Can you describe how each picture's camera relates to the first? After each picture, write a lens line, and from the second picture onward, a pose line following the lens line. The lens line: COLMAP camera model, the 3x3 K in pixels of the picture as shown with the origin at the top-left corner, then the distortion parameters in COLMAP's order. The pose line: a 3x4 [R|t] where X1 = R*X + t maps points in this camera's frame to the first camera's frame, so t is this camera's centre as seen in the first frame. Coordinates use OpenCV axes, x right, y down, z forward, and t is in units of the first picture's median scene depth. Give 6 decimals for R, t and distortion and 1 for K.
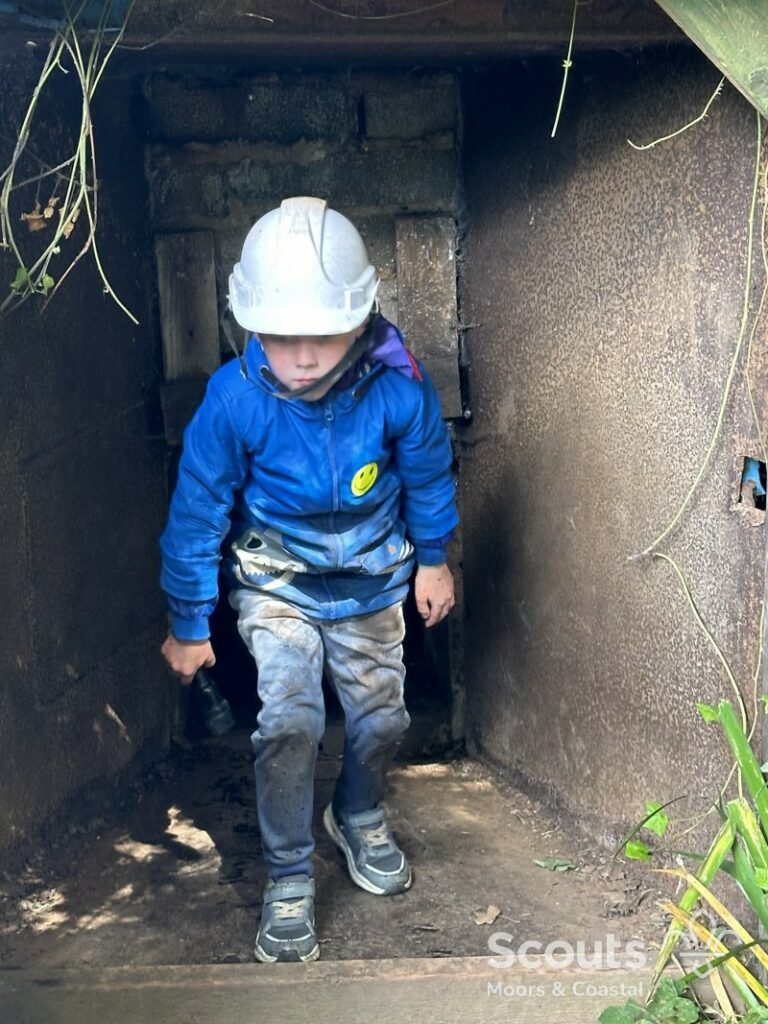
lens RADIAL K [[2018.7, 0, 389.1], [0, 2018.7, 498.8], [0, 0, 1]] dist [0.158858, 0.000000]
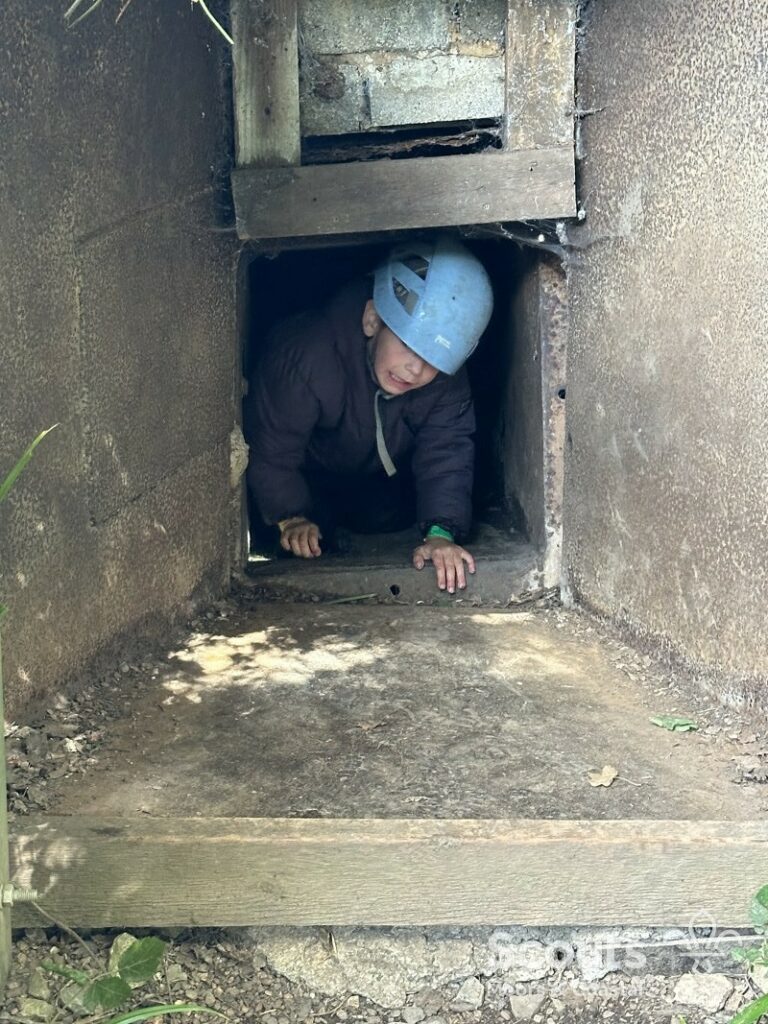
lens RADIAL K [[2018.7, 0, 393.9], [0, 2018.7, 510.6], [0, 0, 1]] dist [0.158858, 0.000000]
pose [[0.999490, 0.031565, -0.004773, -0.037789], [-0.031201, 0.997508, 0.063275, 0.036288], [0.006759, -0.063094, 0.997985, 0.129744]]
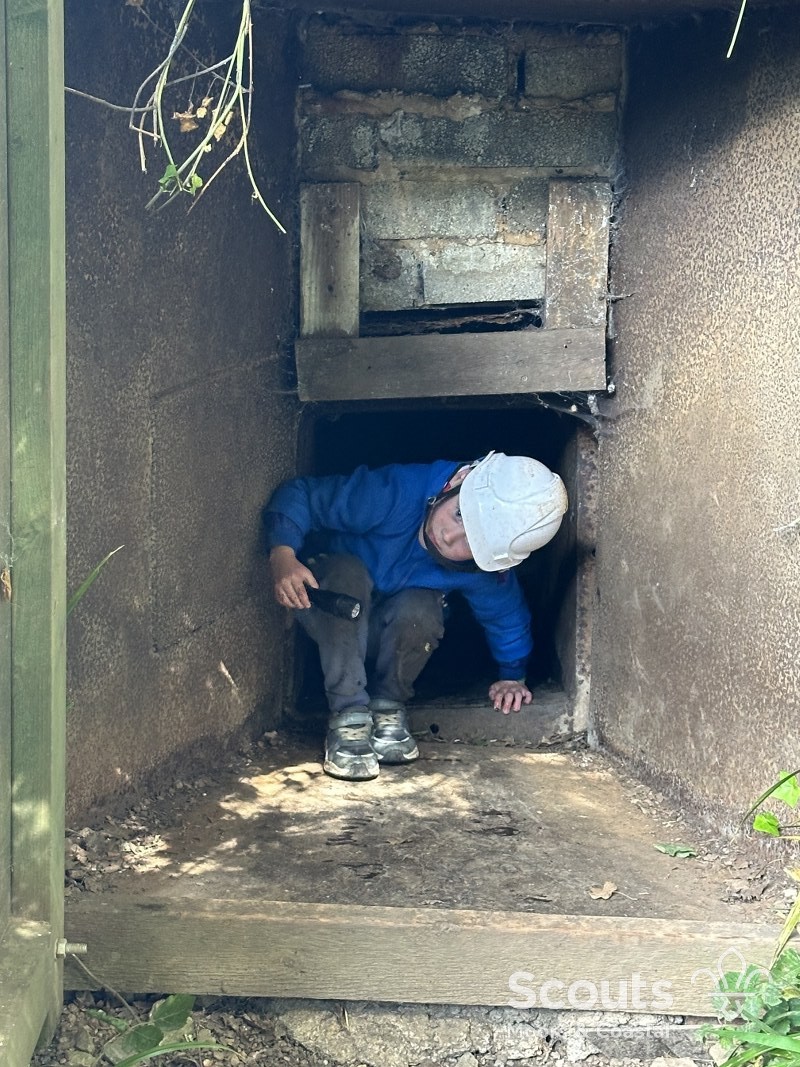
lens RADIAL K [[2103.5, 0, 423.4], [0, 2103.5, 537.6], [0, 0, 1]] dist [0.158858, 0.000000]
pose [[0.997234, 0.062520, -0.040183, -0.006271], [-0.063025, 0.997947, -0.011427, 0.051071], [0.039386, 0.013928, 0.999127, -0.004596]]
